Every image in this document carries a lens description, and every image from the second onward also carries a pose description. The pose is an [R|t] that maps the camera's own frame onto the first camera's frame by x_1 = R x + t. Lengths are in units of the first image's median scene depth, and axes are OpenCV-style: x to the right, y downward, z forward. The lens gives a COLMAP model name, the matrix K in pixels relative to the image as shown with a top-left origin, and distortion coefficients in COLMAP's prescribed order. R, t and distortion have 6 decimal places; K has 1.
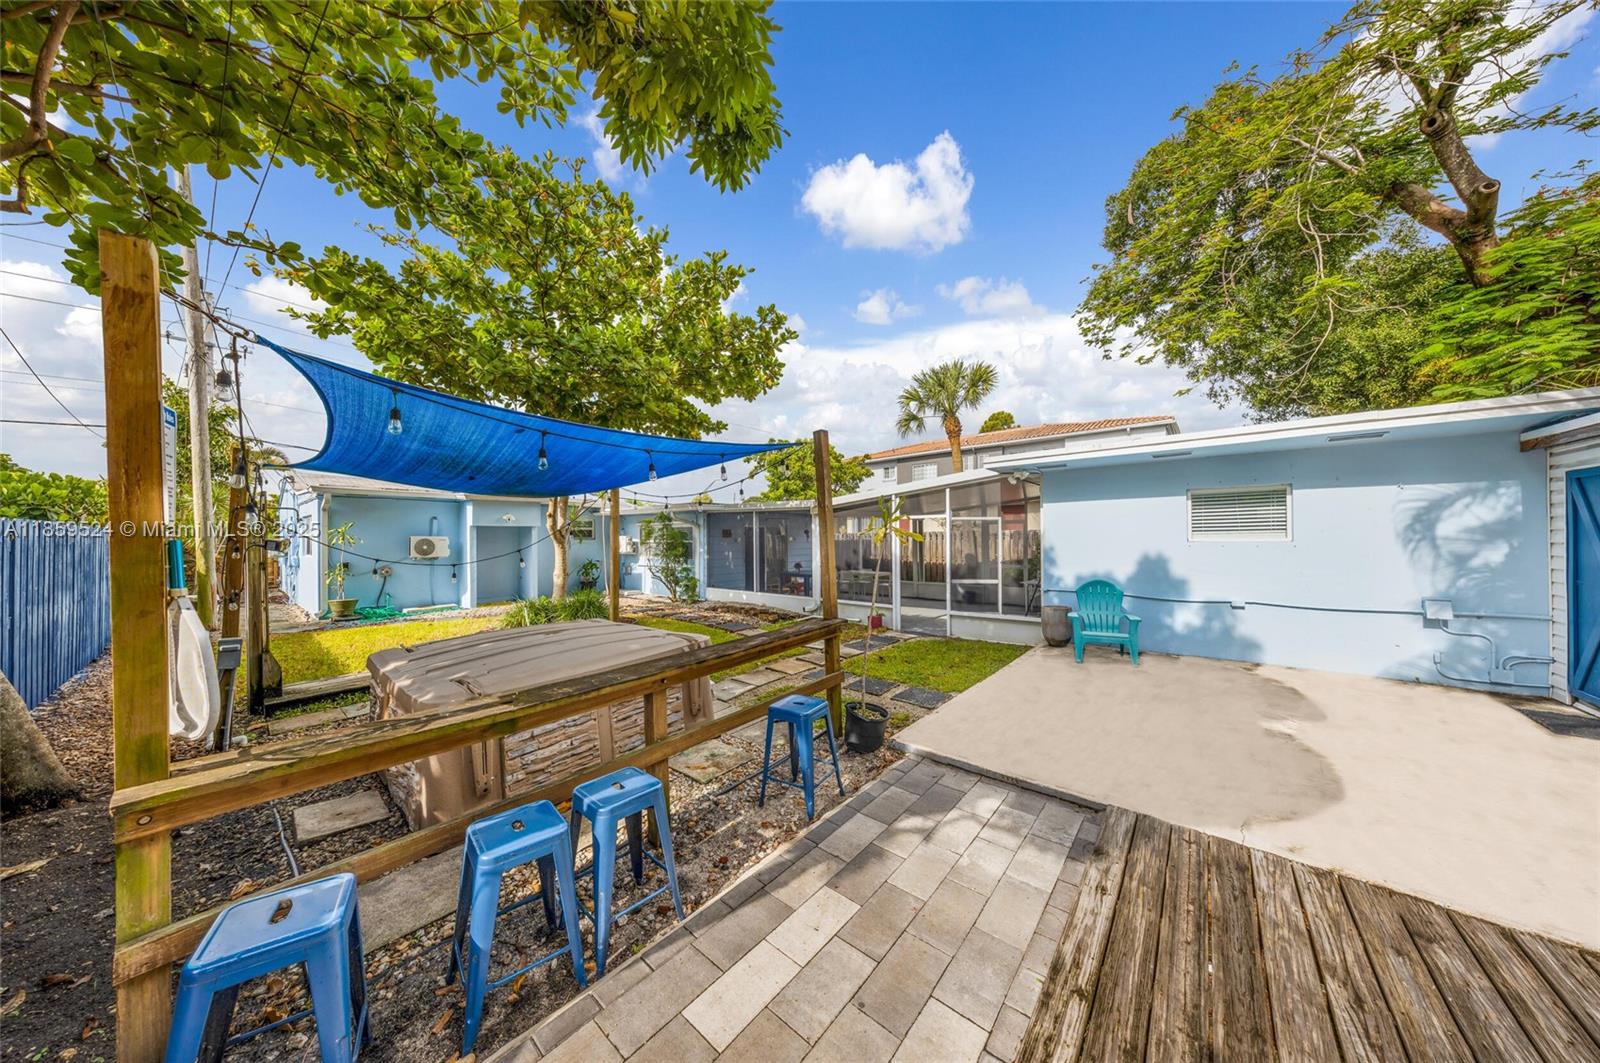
lens RADIAL K [[485.3, 0, 798.7], [0, 485.3, 541.1], [0, 0, 1]] dist [0.005730, -0.000039]
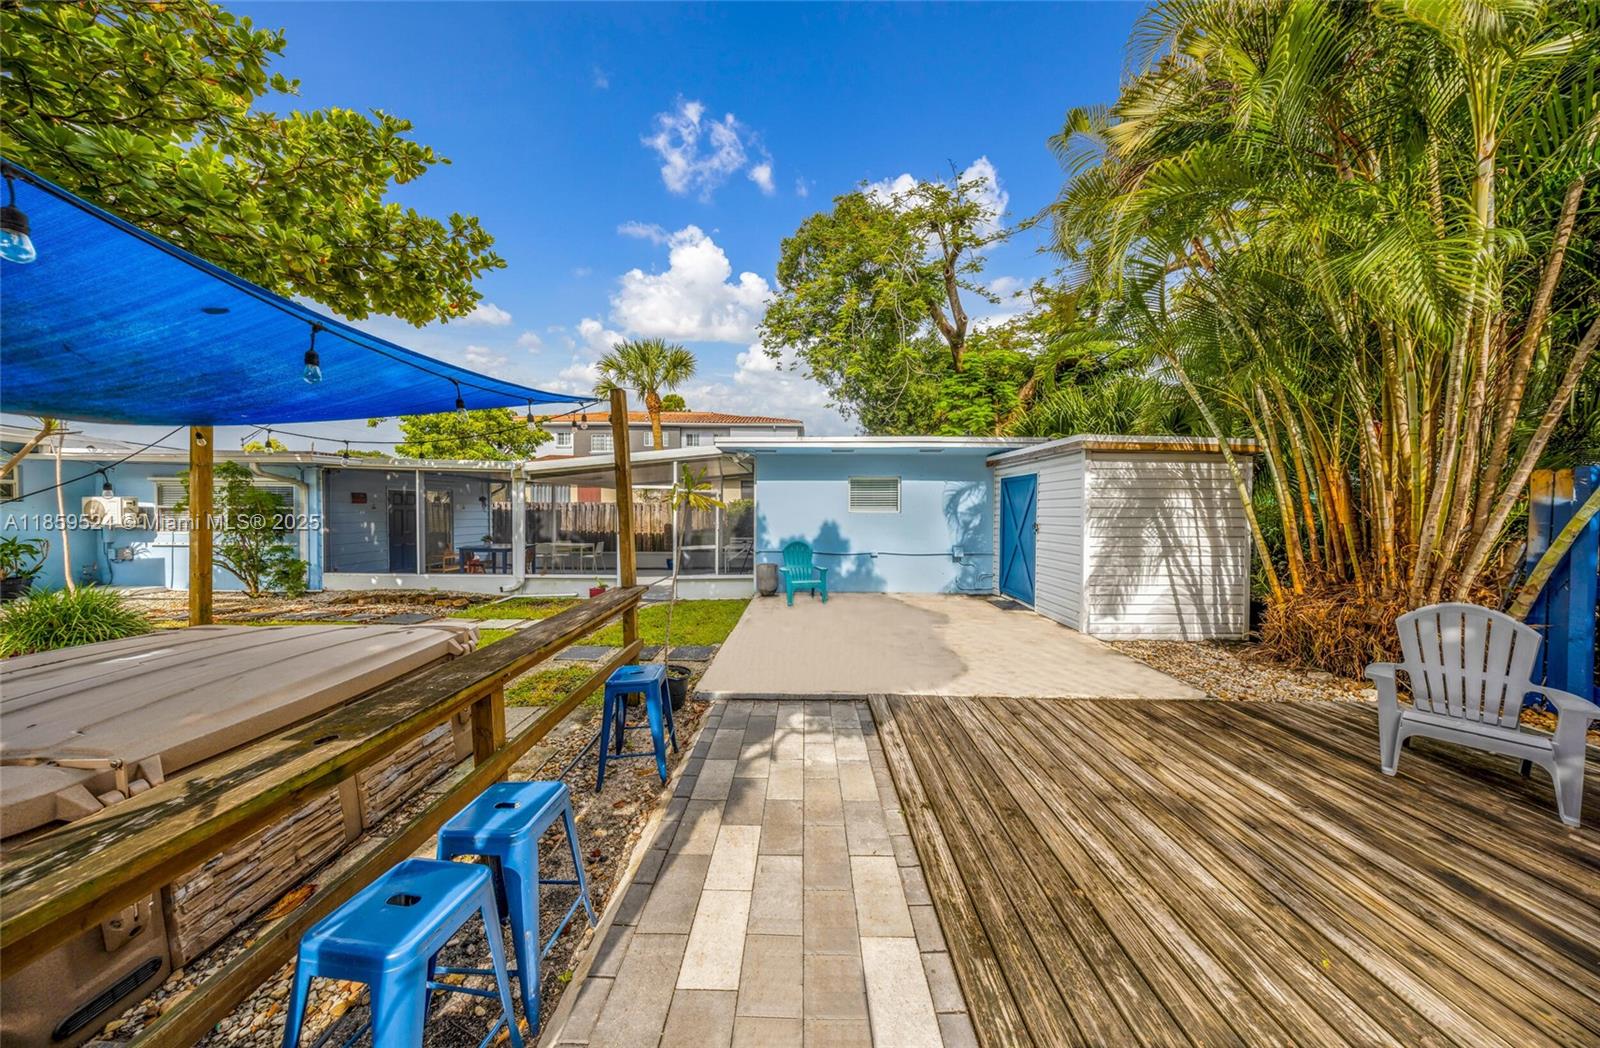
lens RADIAL K [[464.6, 0, 800.0], [0, 464.6, 524.0], [0, 0, 1]] dist [0.026323, -0.007838]
pose [[0.773358, -0.004786, 0.633952, -0.150318], [-0.008751, 0.999796, 0.018223, 0.008437], [-0.633909, -0.019641, 0.773158, 0.034362]]
